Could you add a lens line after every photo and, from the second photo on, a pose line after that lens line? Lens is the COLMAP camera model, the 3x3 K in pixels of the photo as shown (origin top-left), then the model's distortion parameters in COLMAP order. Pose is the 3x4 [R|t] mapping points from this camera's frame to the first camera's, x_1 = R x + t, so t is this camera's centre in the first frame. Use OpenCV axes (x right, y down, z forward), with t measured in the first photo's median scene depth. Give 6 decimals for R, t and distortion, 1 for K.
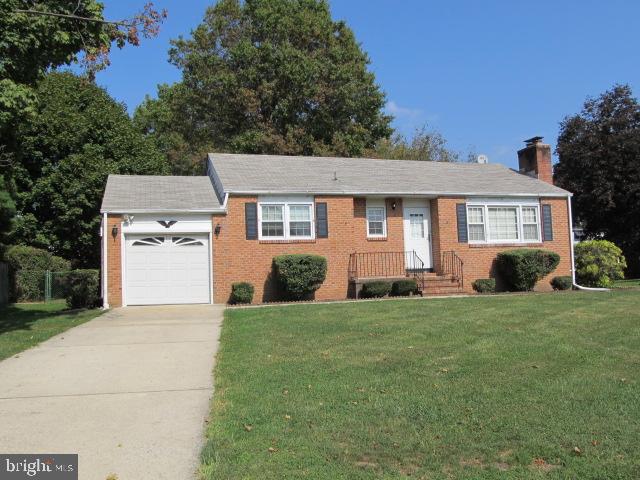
lens RADIAL K [[594.0, 0, 321.4], [0, 594.0, 243.5], [0, 0, 1]] dist [-0.054795, 0.000000]
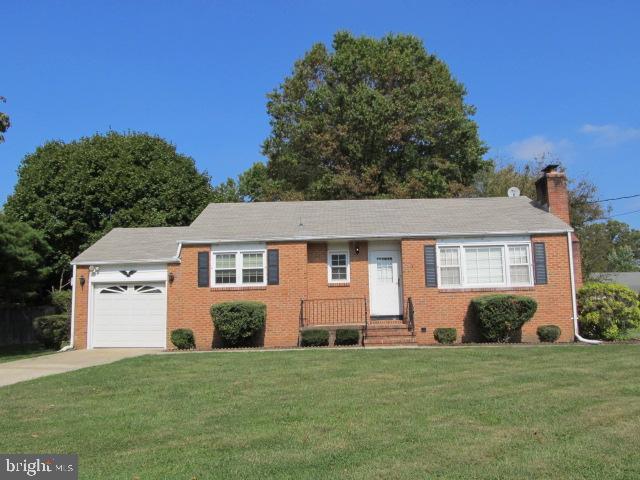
lens RADIAL K [[594.0, 0, 319.0], [0, 594.0, 240.3], [0, 0, 1]] dist [-0.054795, 0.000000]
pose [[0.947977, -0.032058, -0.316721, 0.366737], [0.011322, 0.997682, -0.067094, -0.014819], [0.318138, 0.060018, 0.946143, 0.067172]]
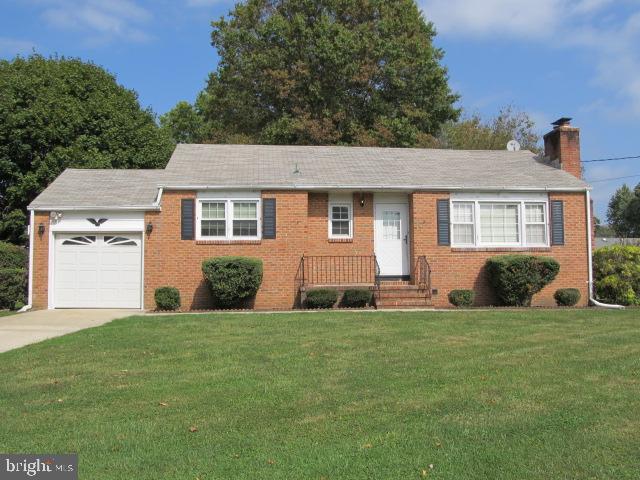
lens RADIAL K [[665.9, 0, 318.6], [0, 665.9, 240.7], [0, 0, 1]] dist [-0.082158, 0.000000]
pose [[0.981863, 0.012038, -0.189211, 0.242005], [-0.011944, 0.999927, 0.001637, -0.008178], [0.189217, 0.000653, 0.981935, 0.041703]]
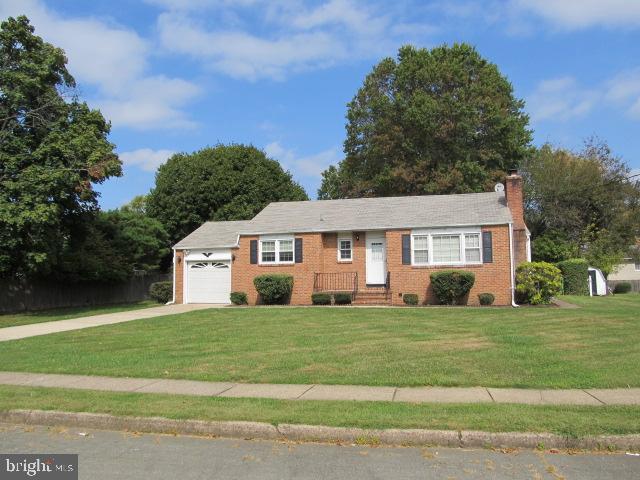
lens RADIAL K [[528.0, 0, 322.0], [0, 528.0, 235.1], [0, 0, 1]] dist [-0.064166, 0.034730]
pose [[0.853581, -0.025265, -0.520347, 0.679846], [0.017352, 0.999648, -0.020073, -0.046223], [0.520671, 0.008105, 0.853719, -0.078106]]
